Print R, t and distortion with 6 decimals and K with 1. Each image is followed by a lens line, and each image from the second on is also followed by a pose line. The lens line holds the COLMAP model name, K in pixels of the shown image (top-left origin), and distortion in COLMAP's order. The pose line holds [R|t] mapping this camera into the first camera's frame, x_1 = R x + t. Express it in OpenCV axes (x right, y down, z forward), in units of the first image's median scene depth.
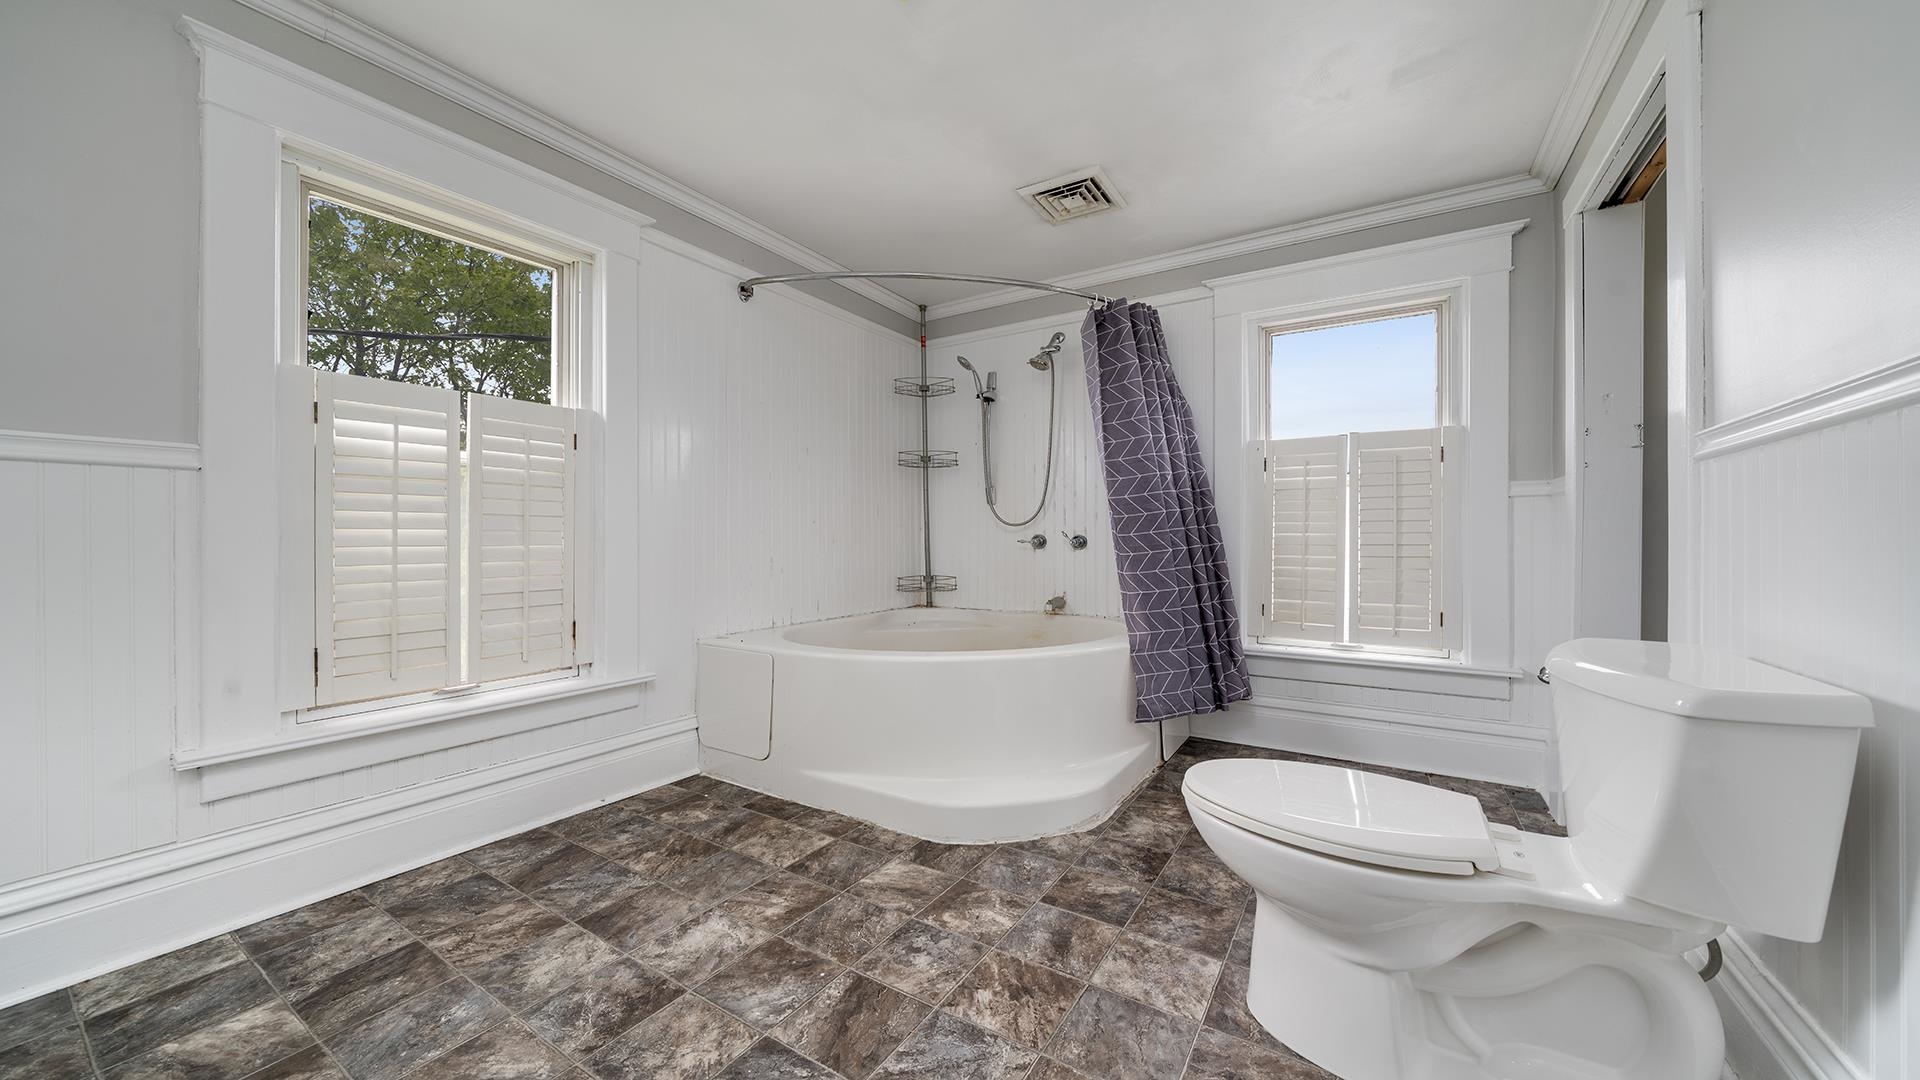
lens RADIAL K [[668.3, 0, 959.7], [0, 668.3, 546.2], [0, 0, 1]] dist [-0.005447, 0.000036]
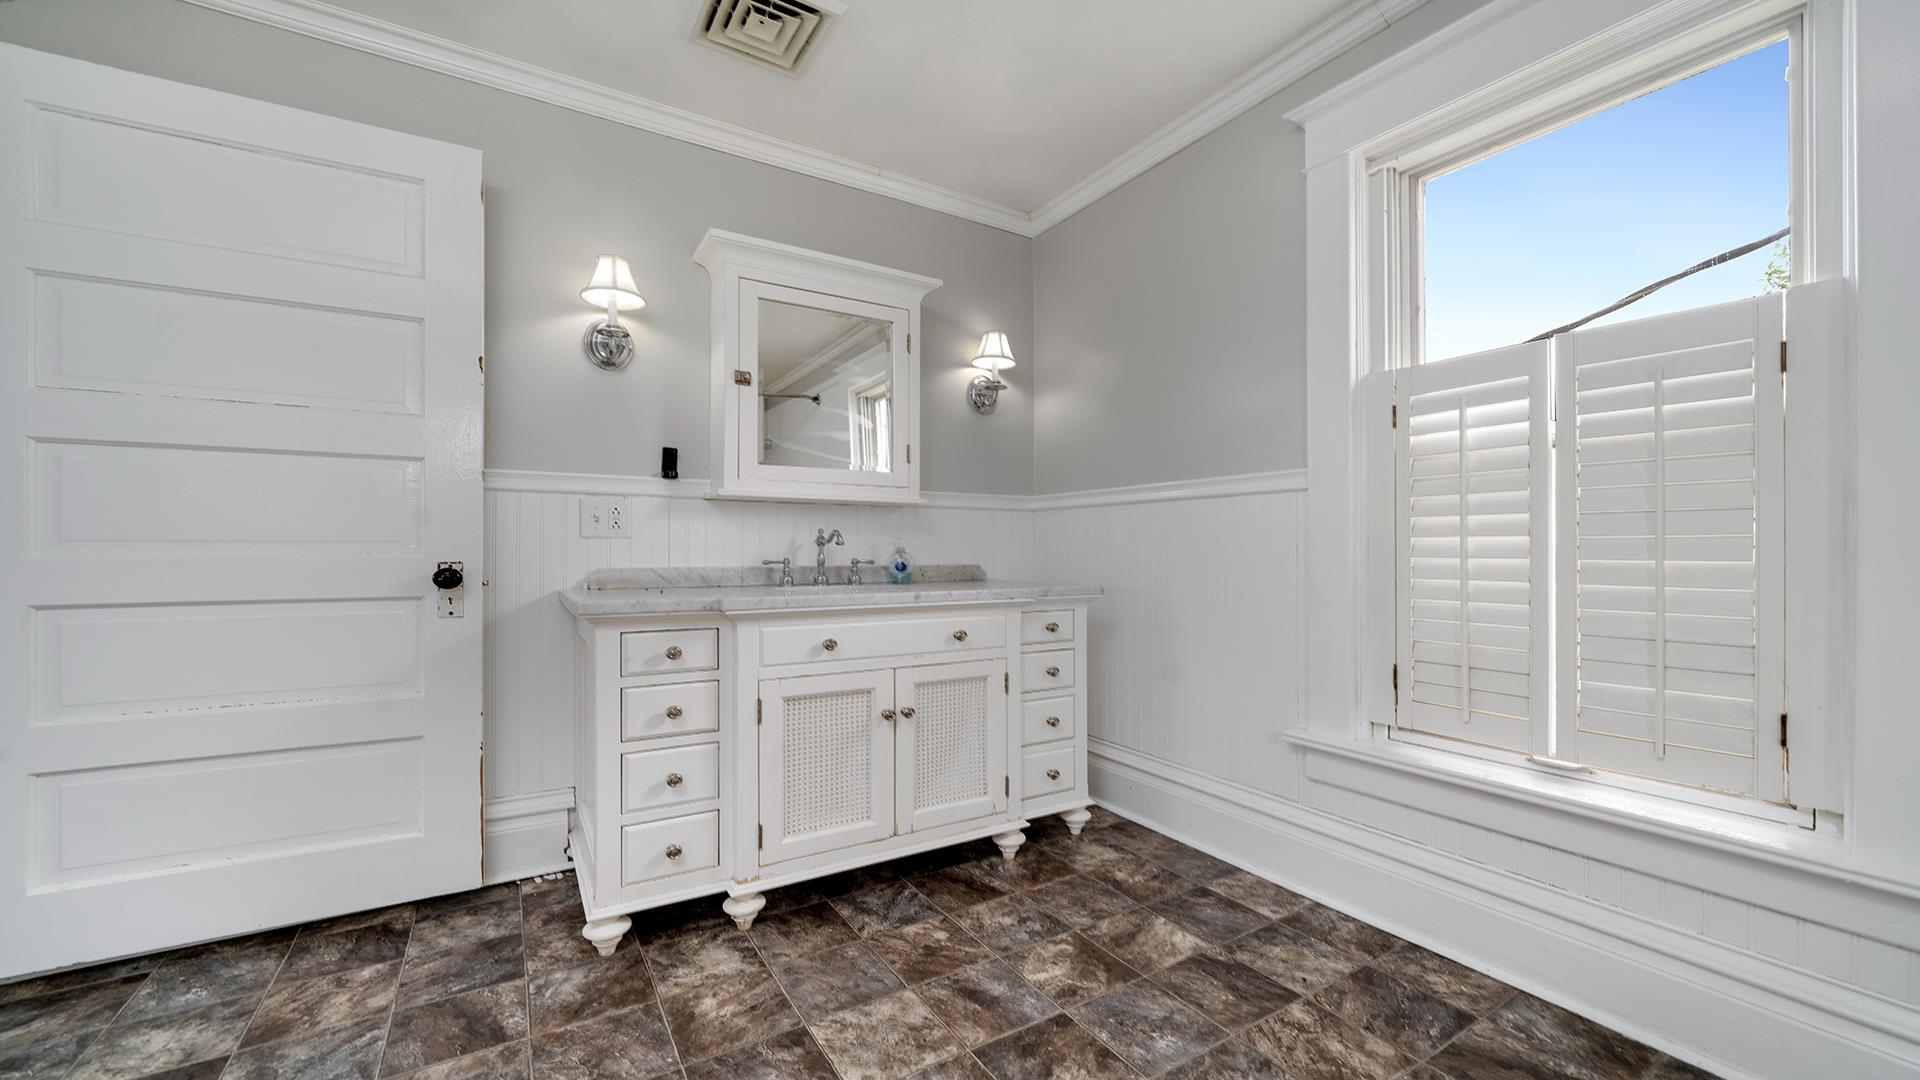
lens RADIAL K [[691.6, 0, 945.0], [0, 691.6, 558.5], [0, 0, 1]] dist [-0.001563, -0.000066]
pose [[-0.415395, 0.019808, -0.909426, 0.203132], [-0.000177, 0.999761, 0.021856, -0.021472], [0.909641, 0.009240, -0.415292, 0.862717]]
